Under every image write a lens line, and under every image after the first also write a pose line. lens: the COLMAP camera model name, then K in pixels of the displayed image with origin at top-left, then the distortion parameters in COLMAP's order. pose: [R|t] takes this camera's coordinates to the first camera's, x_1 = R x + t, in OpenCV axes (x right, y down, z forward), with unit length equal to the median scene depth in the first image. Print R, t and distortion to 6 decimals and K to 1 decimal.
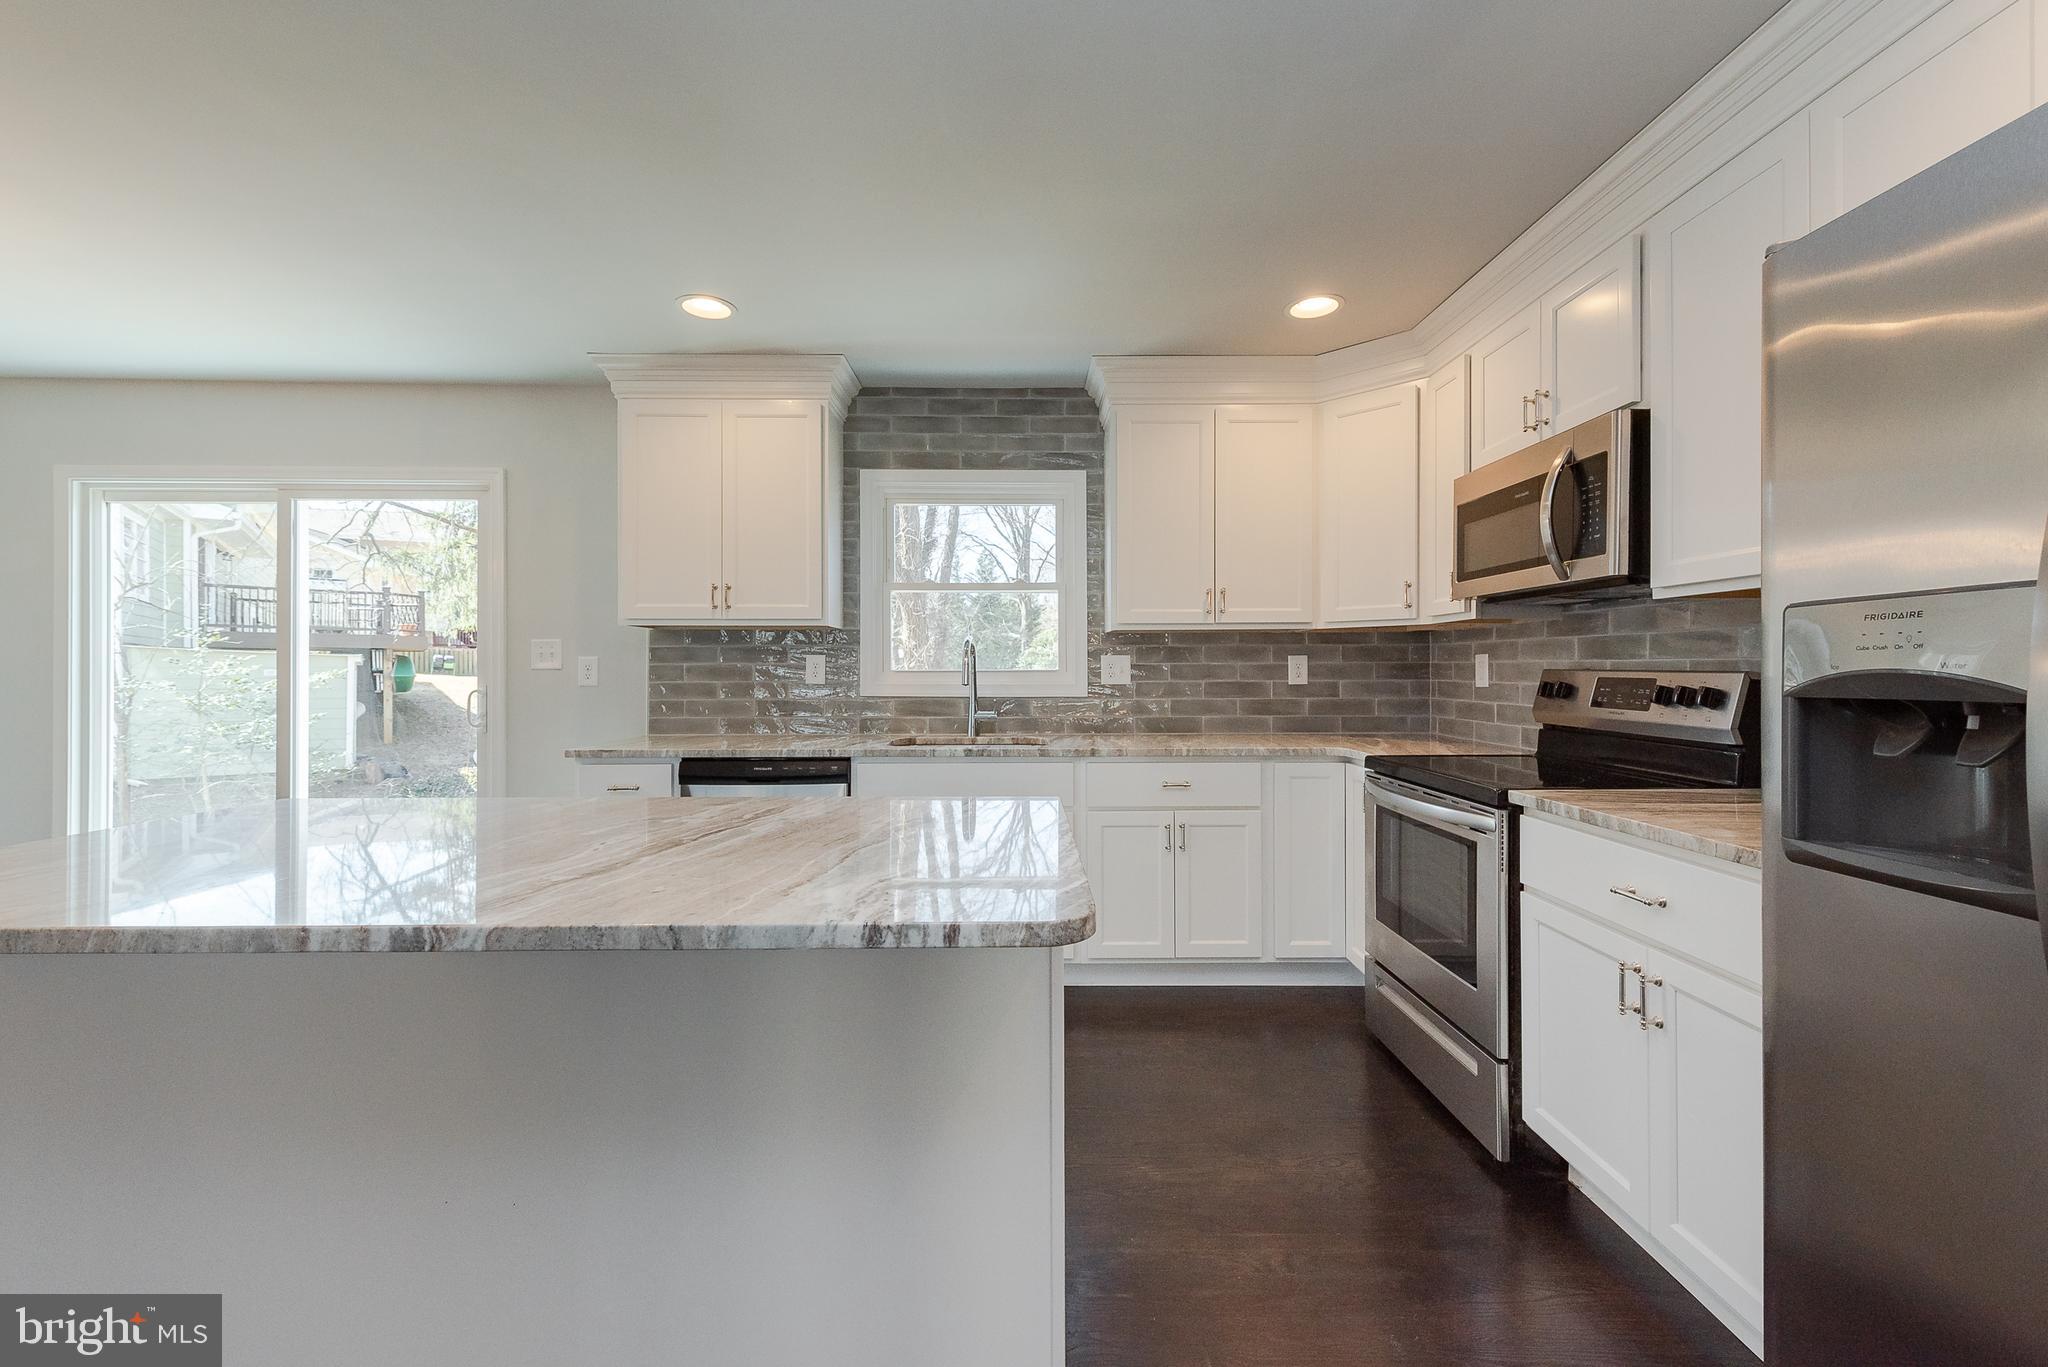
lens RADIAL K [[812.1, 0, 1034.3], [0, 812.1, 667.5], [0, 0, 1]] dist [0.011356, 0.000008]
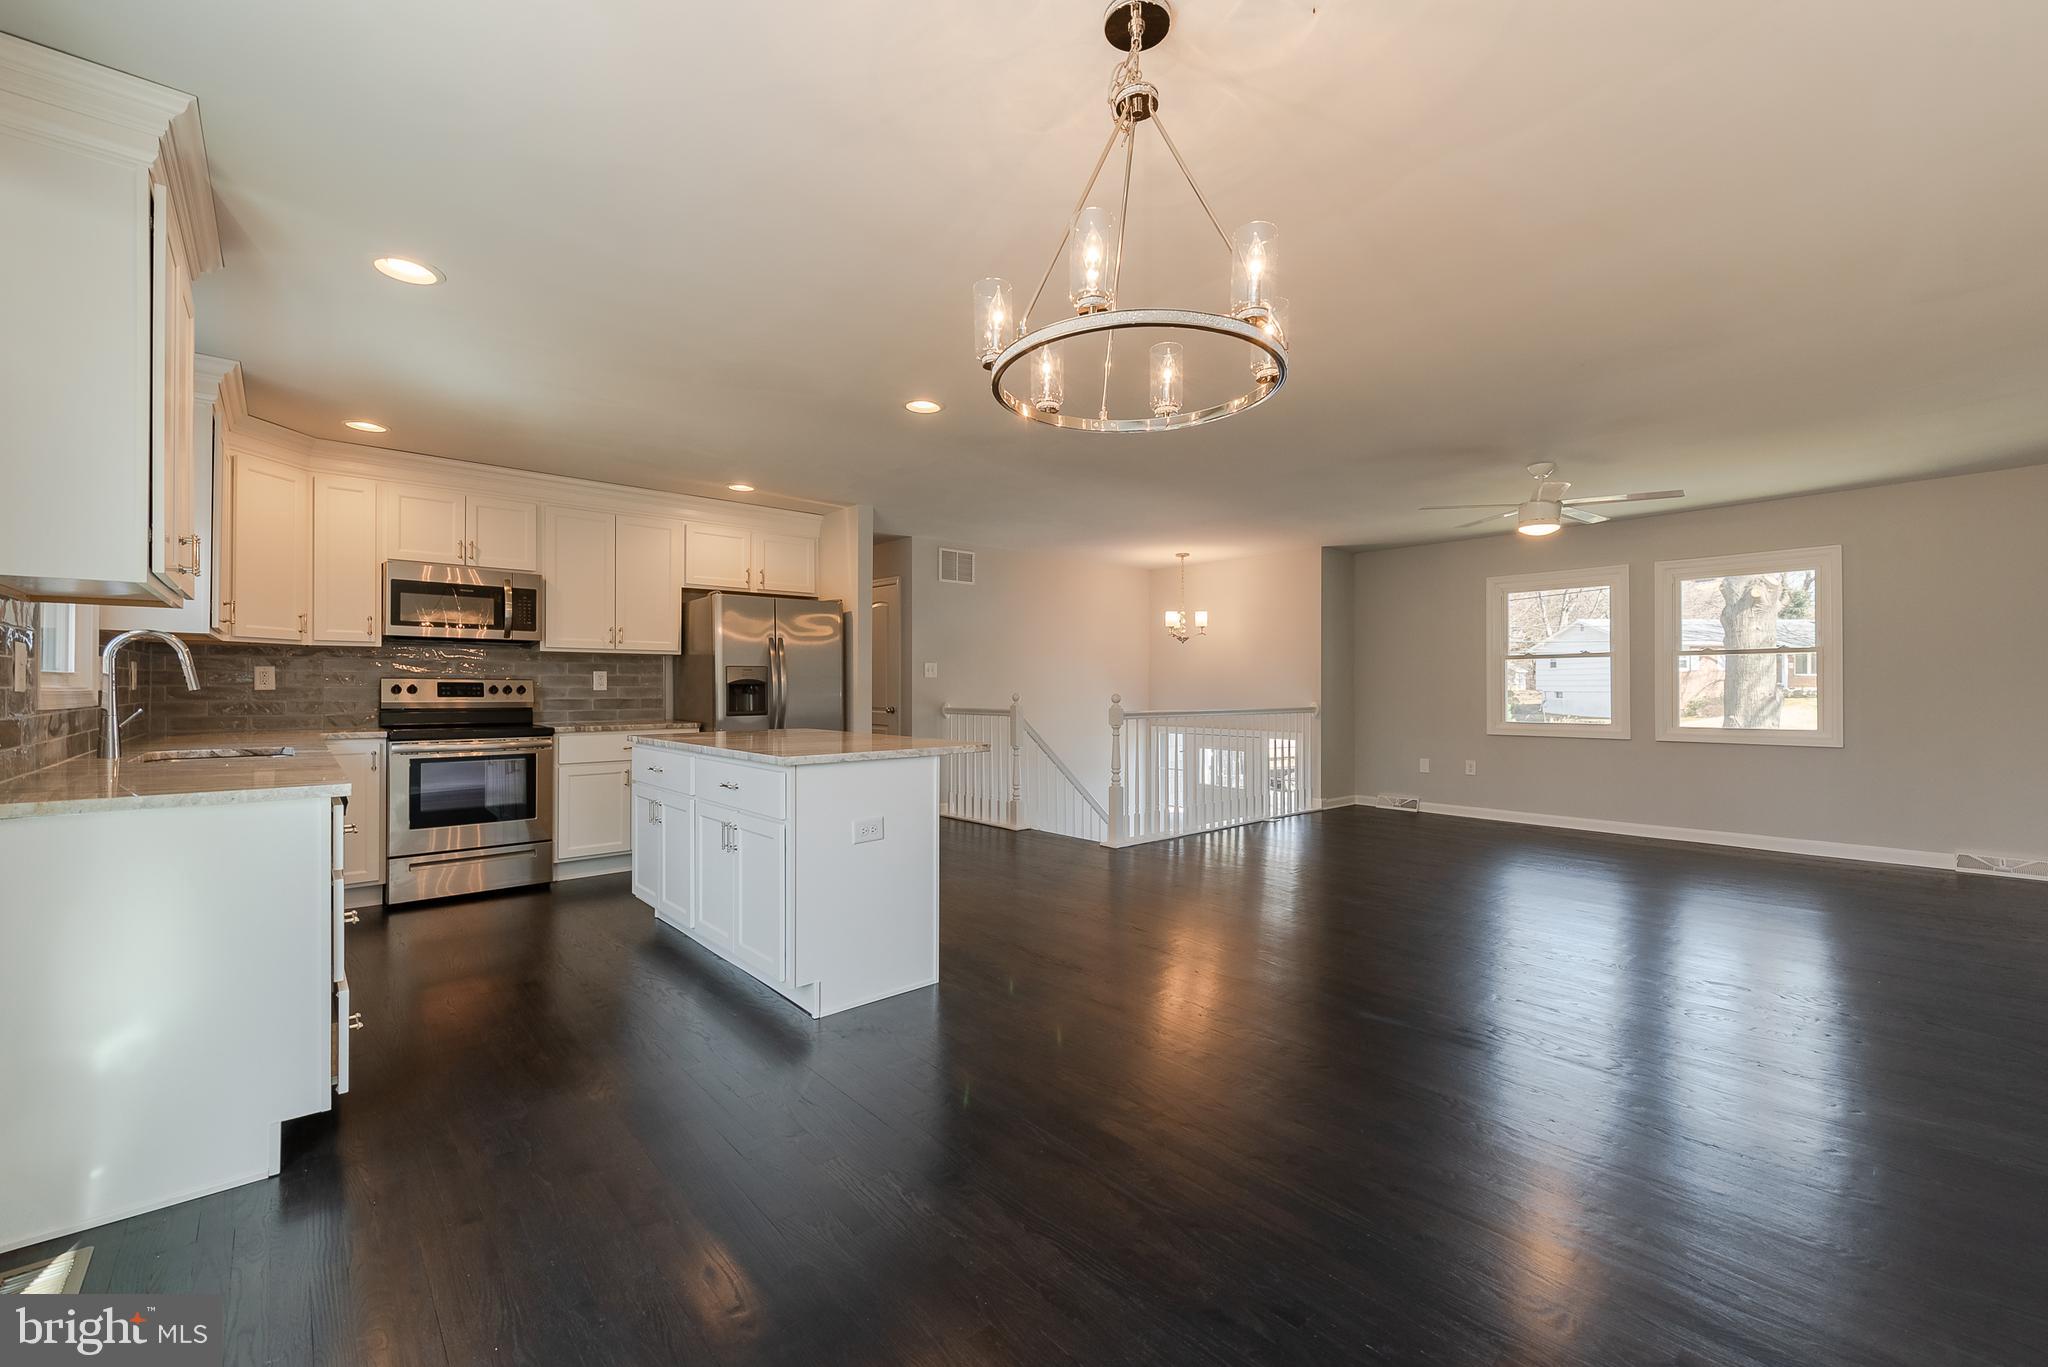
lens RADIAL K [[832.5, 0, 1024.0], [0, 832.5, 683.5], [0, 0, 1]] dist [0.013131, -0.007093]
pose [[-0.657183, 0.001993, 0.753728, -1.283779], [-0.003626, 0.999977, -0.005806, 0.015804], [-0.753722, -0.006549, -0.657161, 0.905600]]
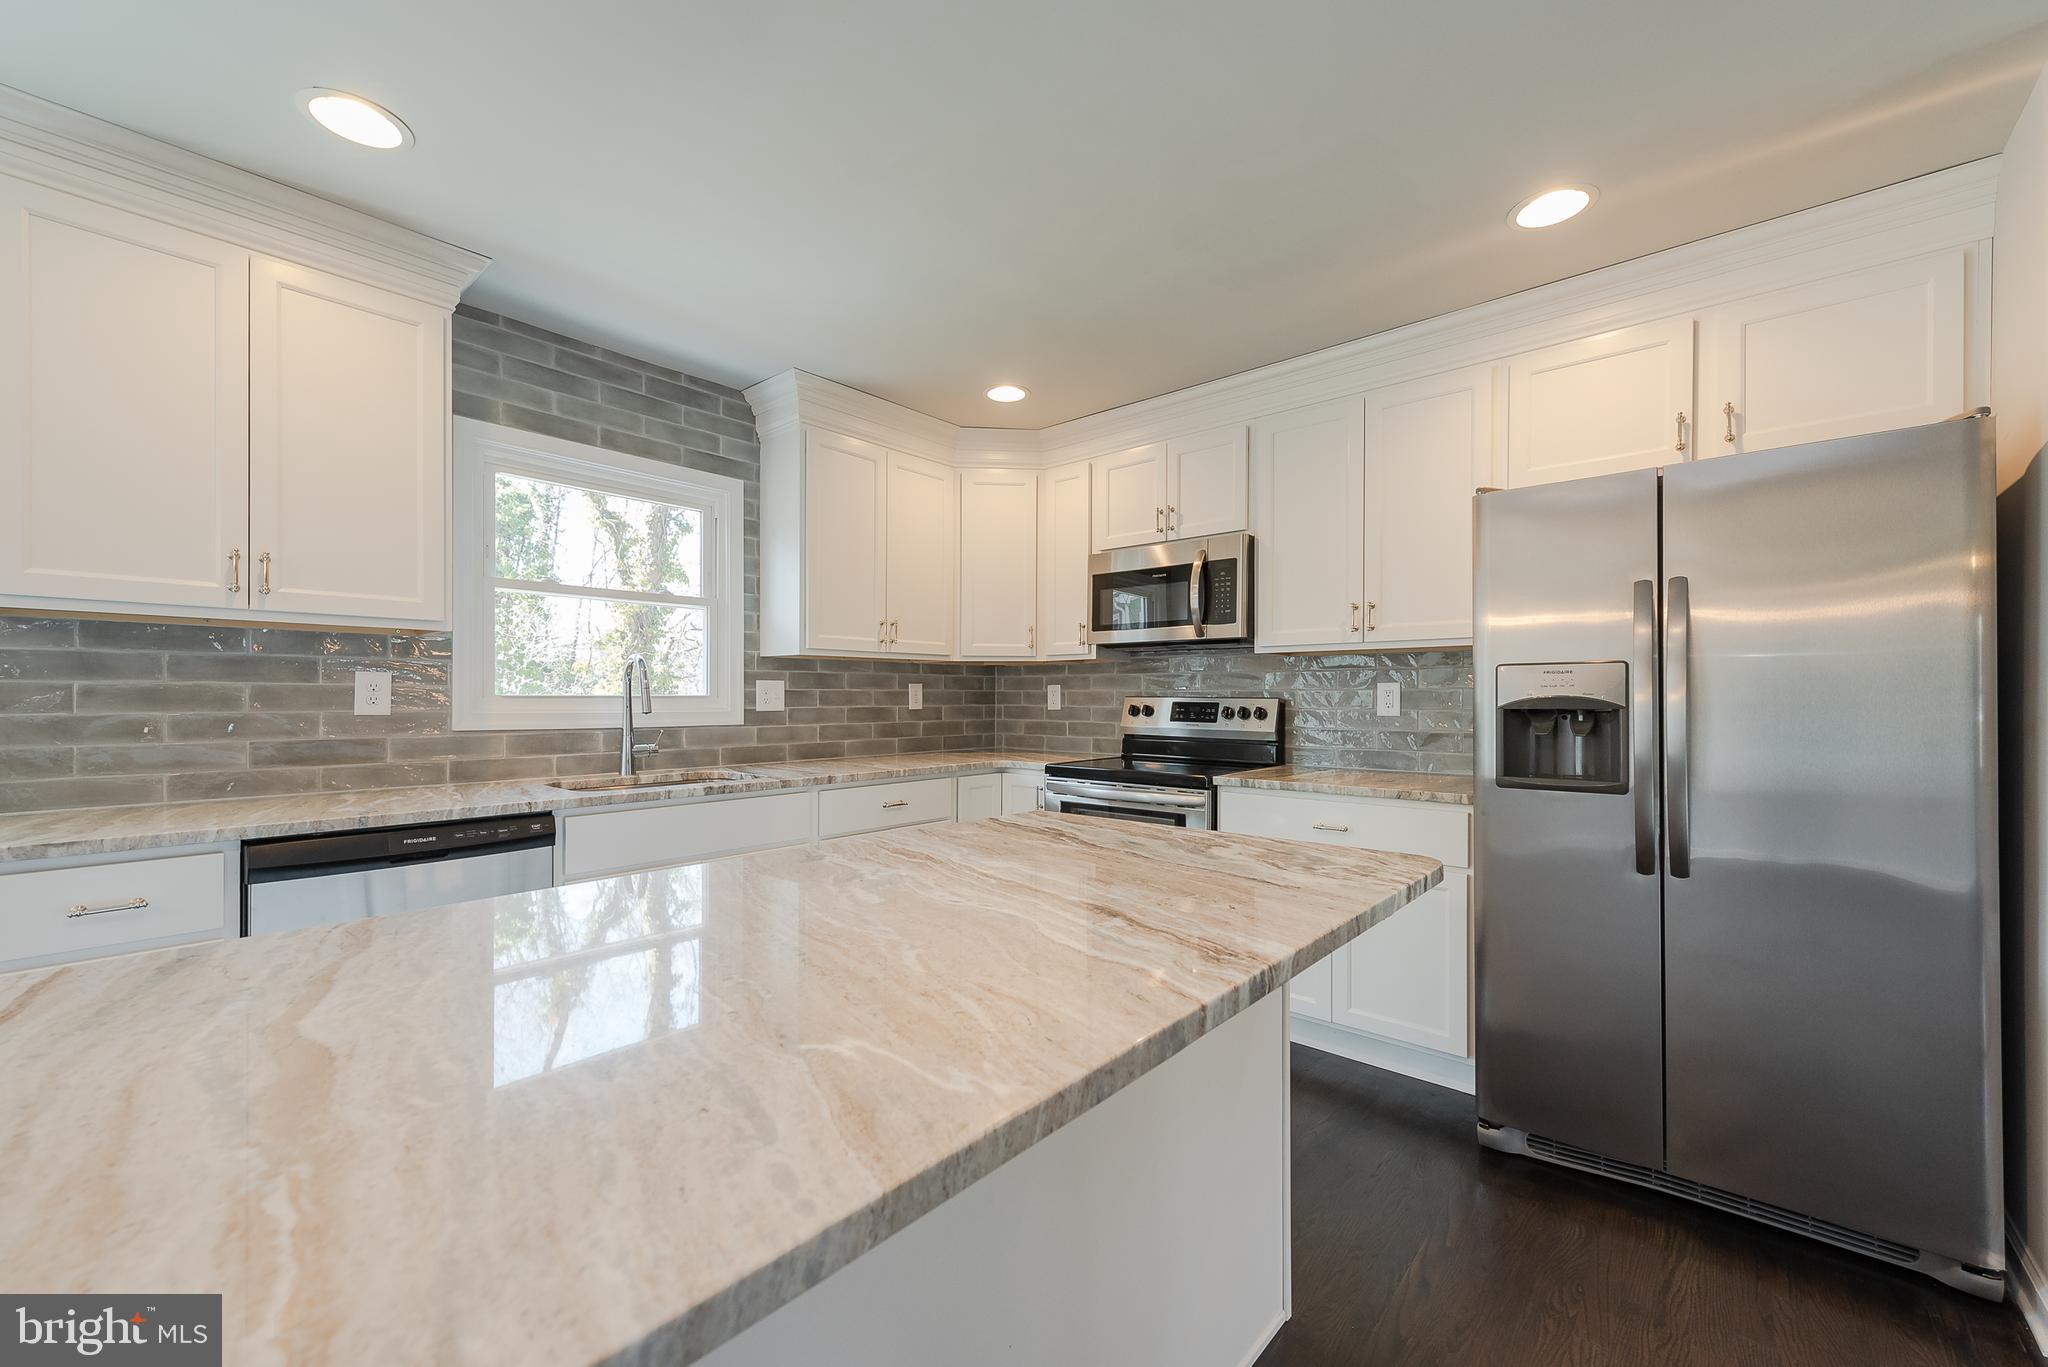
lens RADIAL K [[798.7, 0, 1026.4], [0, 798.7, 701.3], [0, 0, 1]] dist [-0.000573, -0.000048]
pose [[0.658198, -0.001367, 0.752844, -0.436833], [-0.004989, 0.999968, 0.006177, 0.002421], [-0.752829, -0.007822, 0.658170, 0.163219]]
